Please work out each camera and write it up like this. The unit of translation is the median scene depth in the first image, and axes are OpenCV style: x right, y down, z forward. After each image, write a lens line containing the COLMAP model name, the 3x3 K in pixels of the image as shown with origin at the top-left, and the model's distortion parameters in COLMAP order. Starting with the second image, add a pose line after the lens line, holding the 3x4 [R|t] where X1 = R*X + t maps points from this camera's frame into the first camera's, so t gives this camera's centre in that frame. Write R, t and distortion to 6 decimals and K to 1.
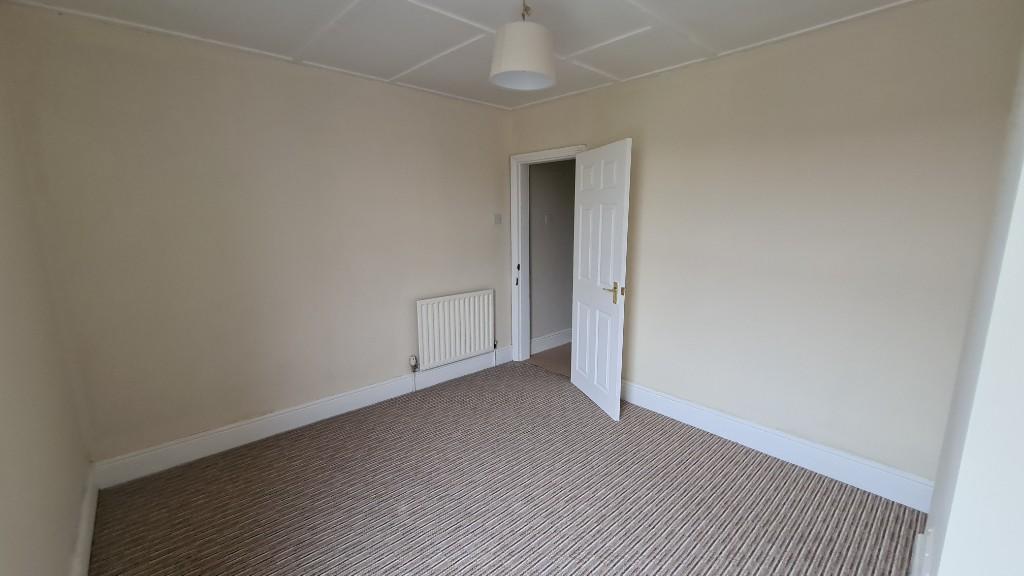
lens RADIAL K [[419.3, 0, 524.1], [0, 419.3, 290.1], [0, 0, 1]] dist [-0.000190, 0.000190]
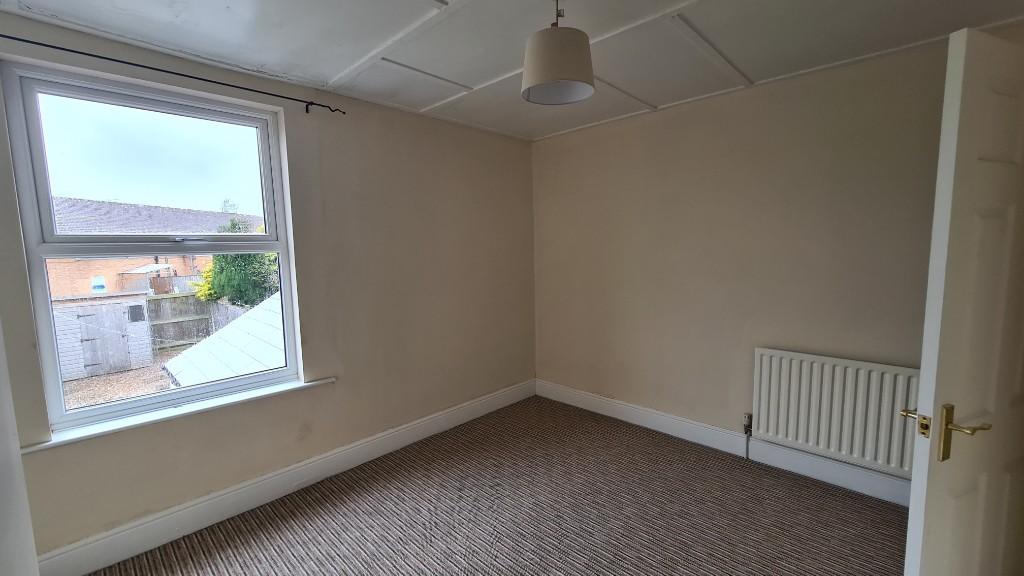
lens RADIAL K [[419.3, 0, 524.1], [0, 419.3, 290.1], [0, 0, 1]] dist [-0.000190, 0.000190]
pose [[0.068937, 0.104341, -0.992149, 0.541912], [-0.161782, 0.982520, 0.092087, -0.091102], [0.984416, 0.154164, 0.084613, 0.538503]]
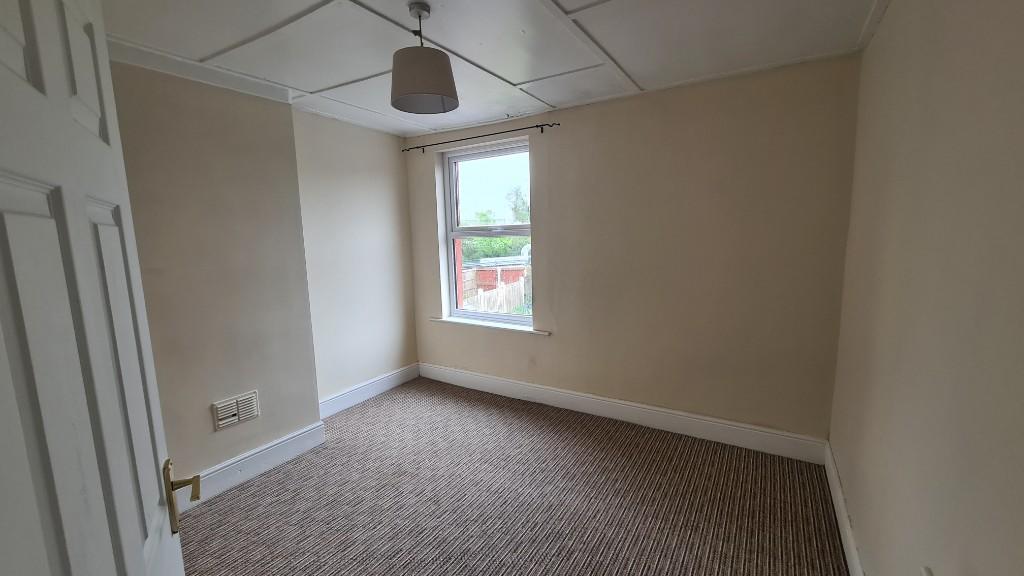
lens RADIAL K [[419.3, 0, 524.1], [0, 419.3, 290.1], [0, 0, 1]] dist [-0.000190, 0.000190]
pose [[-0.960450, 0.060705, -0.271757, 0.040358], [-0.026180, 0.951939, 0.305167, -0.227698], [0.277221, 0.300212, -0.912700, 1.242112]]
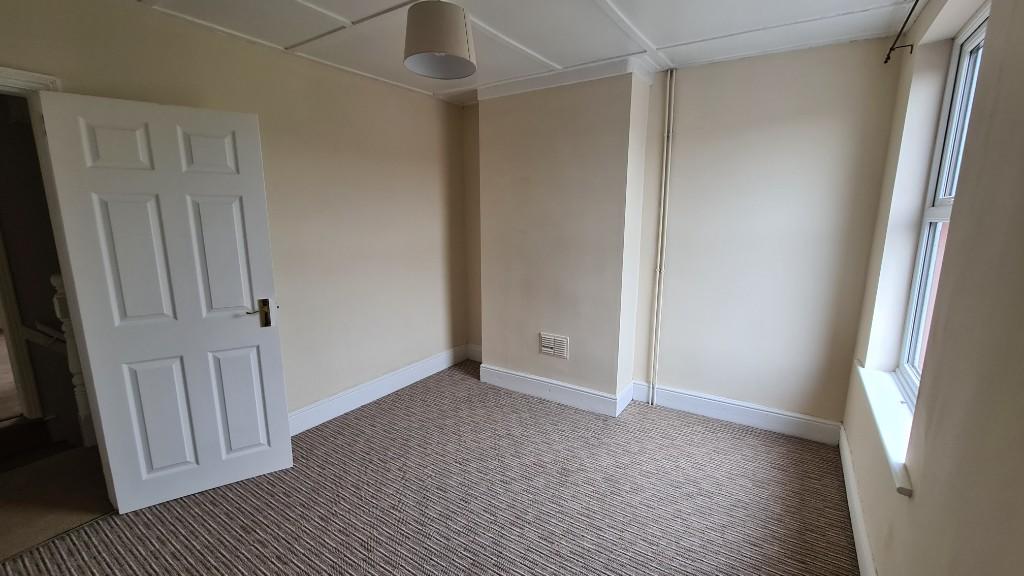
lens RADIAL K [[419.3, 0, 524.1], [0, 419.3, 290.1], [0, 0, 1]] dist [-0.000190, 0.000190]
pose [[-0.248486, -0.177257, 0.952279, -0.597616], [0.169018, 0.960097, 0.222816, -0.118247], [-0.953775, 0.216319, -0.208611, 0.660523]]
